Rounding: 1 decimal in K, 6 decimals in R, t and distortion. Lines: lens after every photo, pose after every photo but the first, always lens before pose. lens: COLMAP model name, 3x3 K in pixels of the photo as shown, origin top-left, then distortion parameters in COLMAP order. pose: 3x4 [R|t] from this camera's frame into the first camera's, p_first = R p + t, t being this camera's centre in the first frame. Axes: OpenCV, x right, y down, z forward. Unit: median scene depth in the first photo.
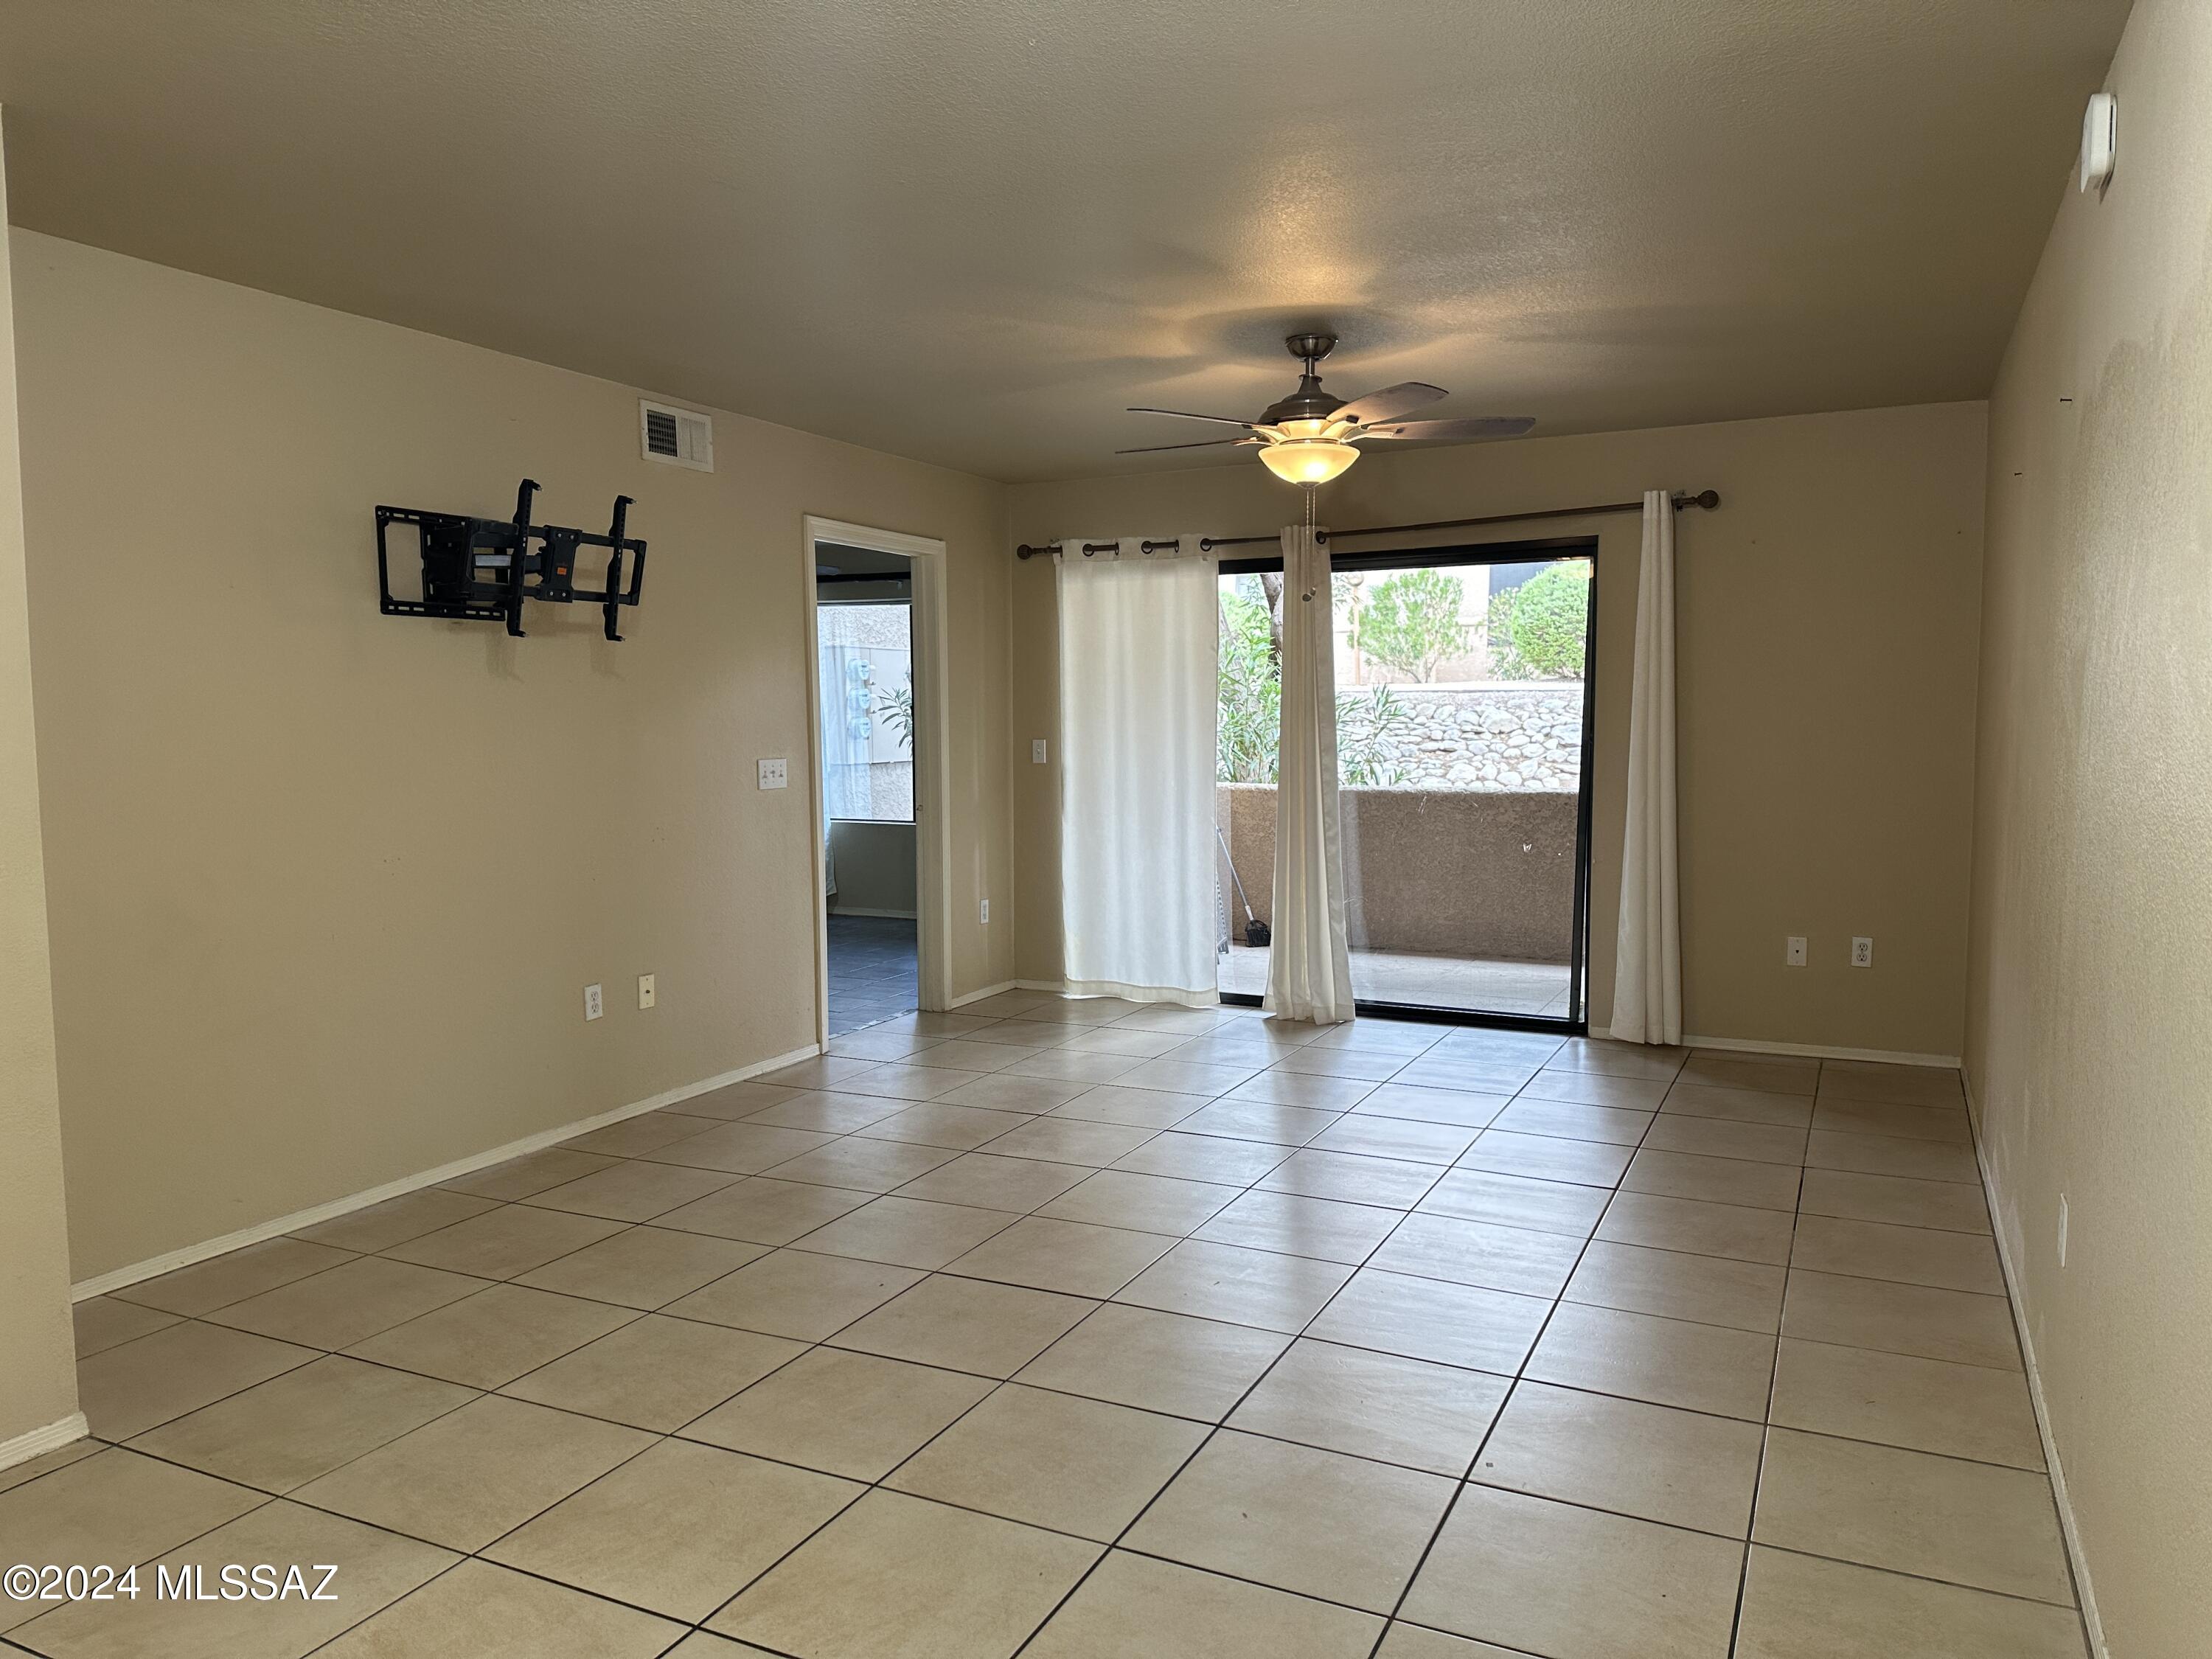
lens RADIAL K [[1543.8, 0, 1117.6], [0, 1543.8, 837.1], [0, 0, 1]] dist [0.183892, -0.381943]
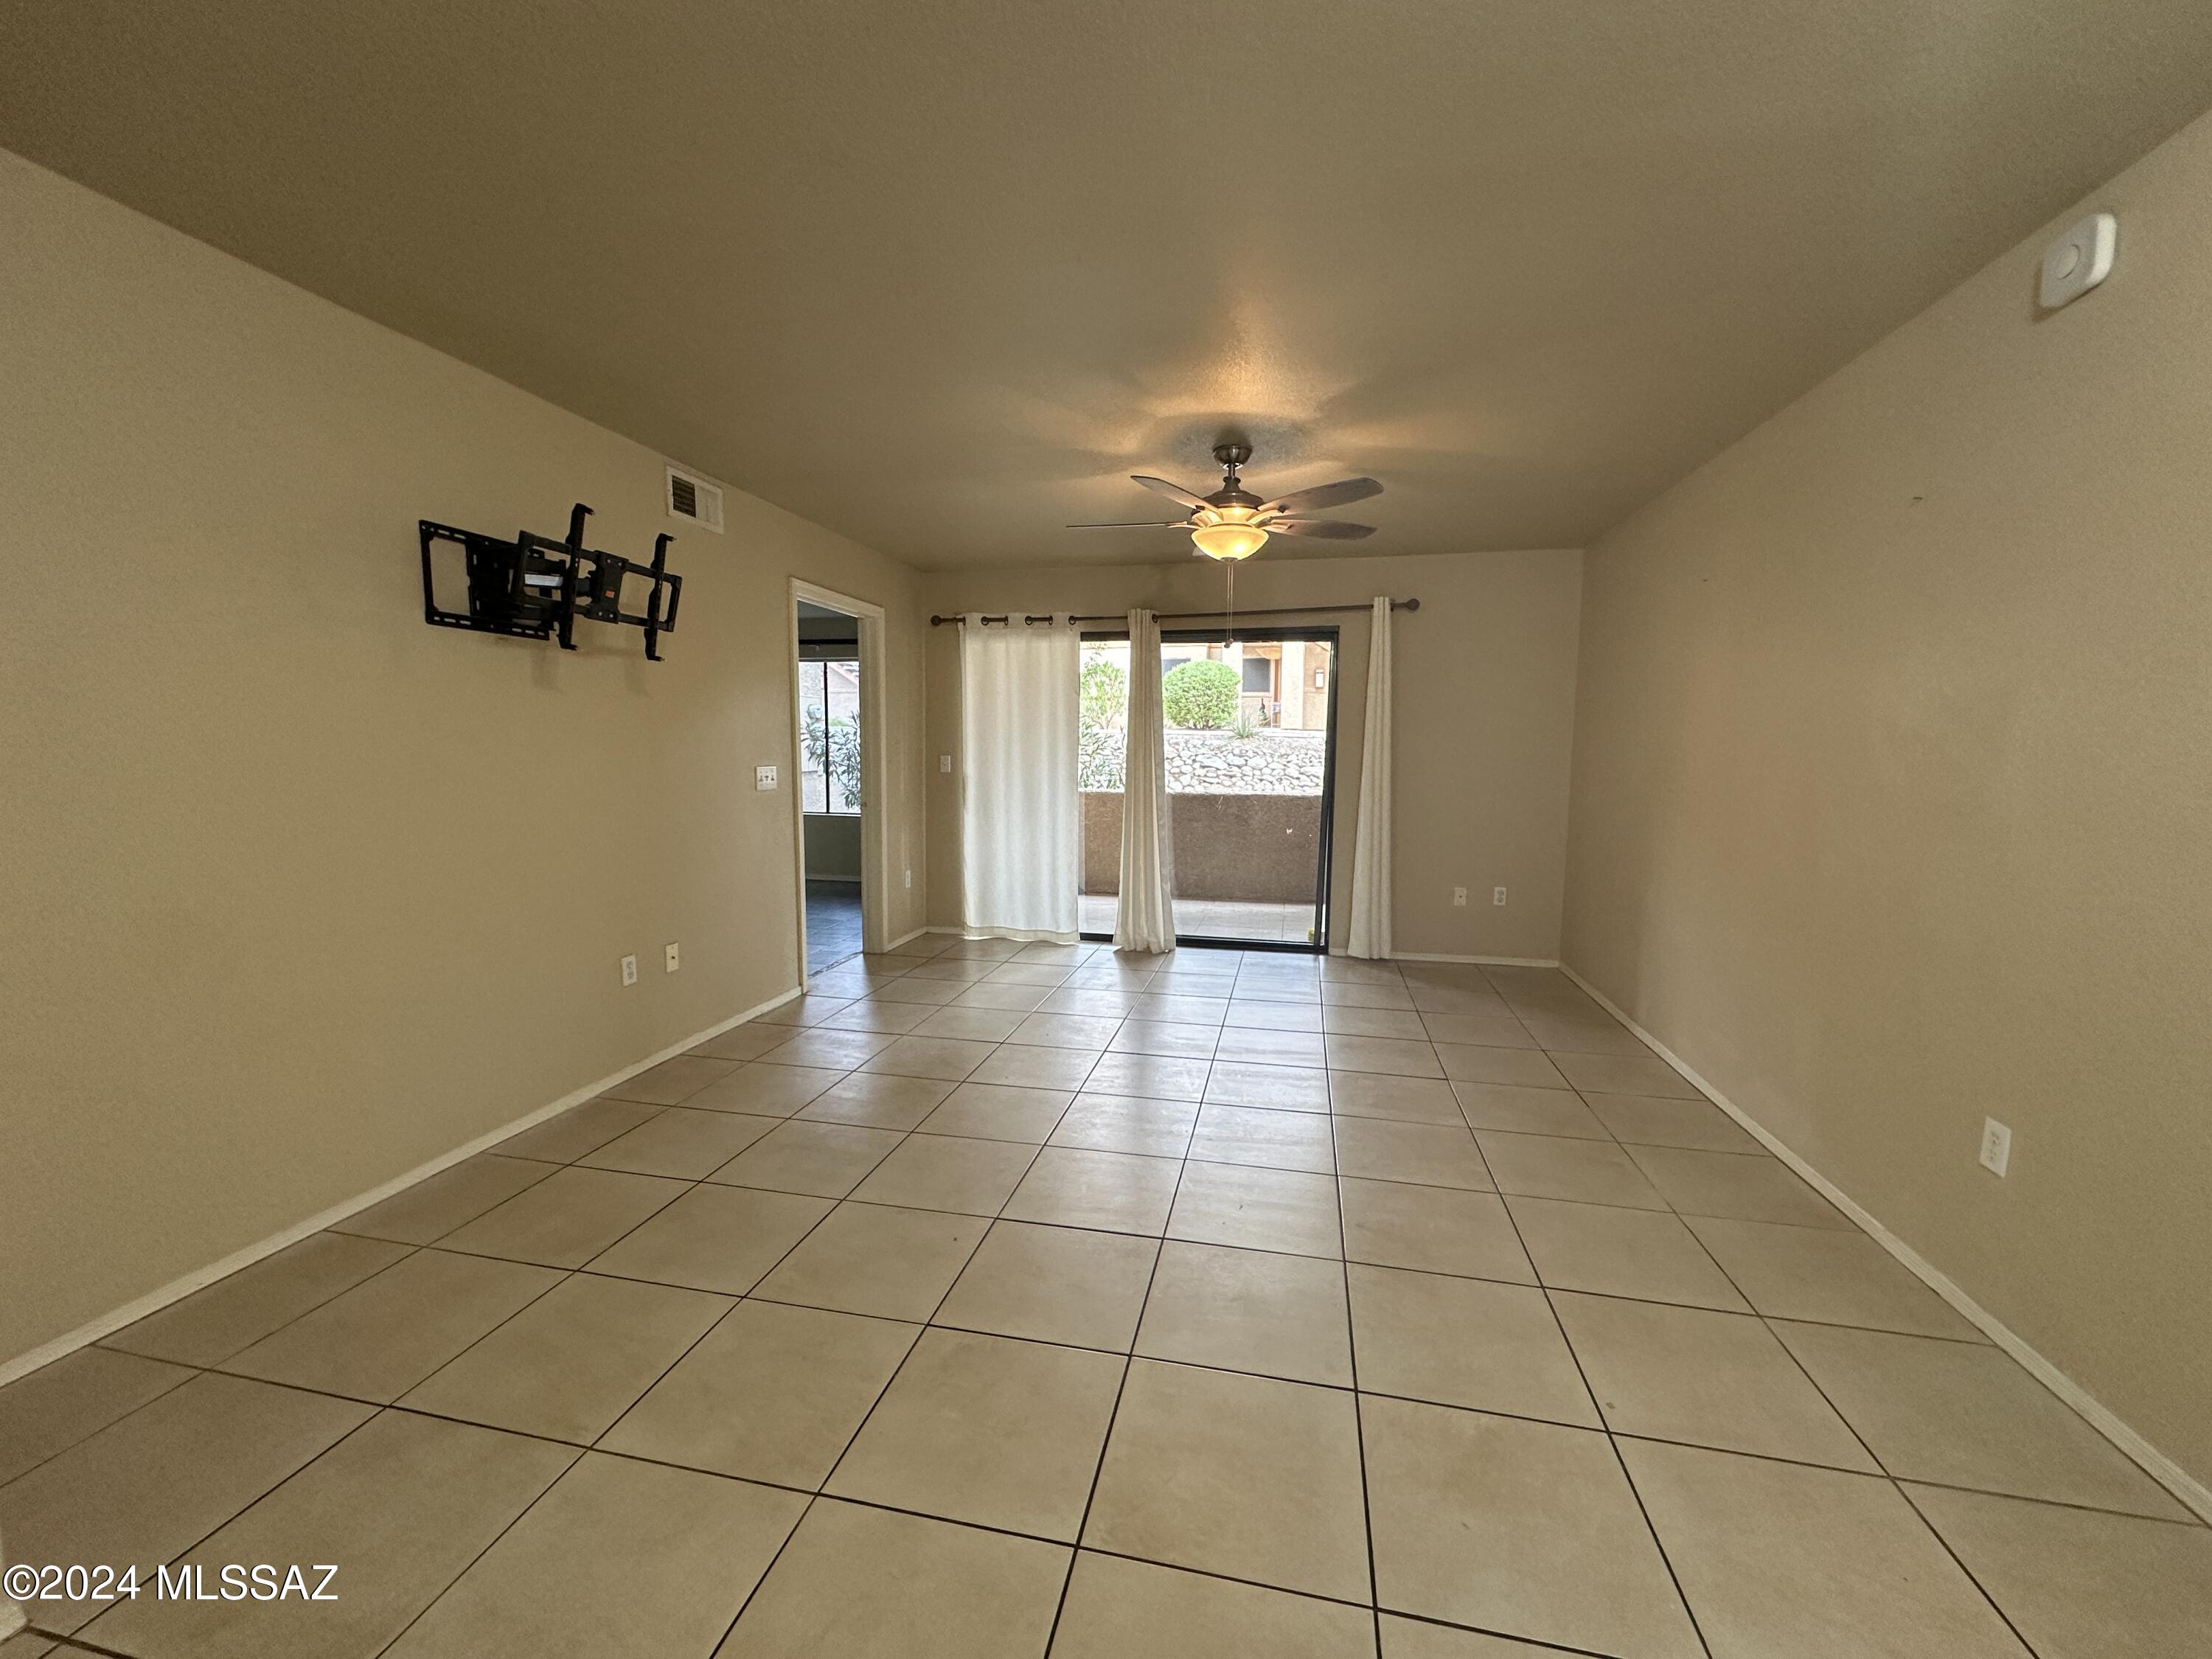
lens RADIAL K [[886.8, 0, 1108.0], [0, 886.8, 826.4], [0, 0, 1]] dist [-0.001338, 0.005811]
pose [[0.972206, -0.005573, 0.234062, -0.116325], [0.003615, 0.999955, 0.008793, -0.006322], [-0.234100, -0.007703, 0.972182, 0.224121]]
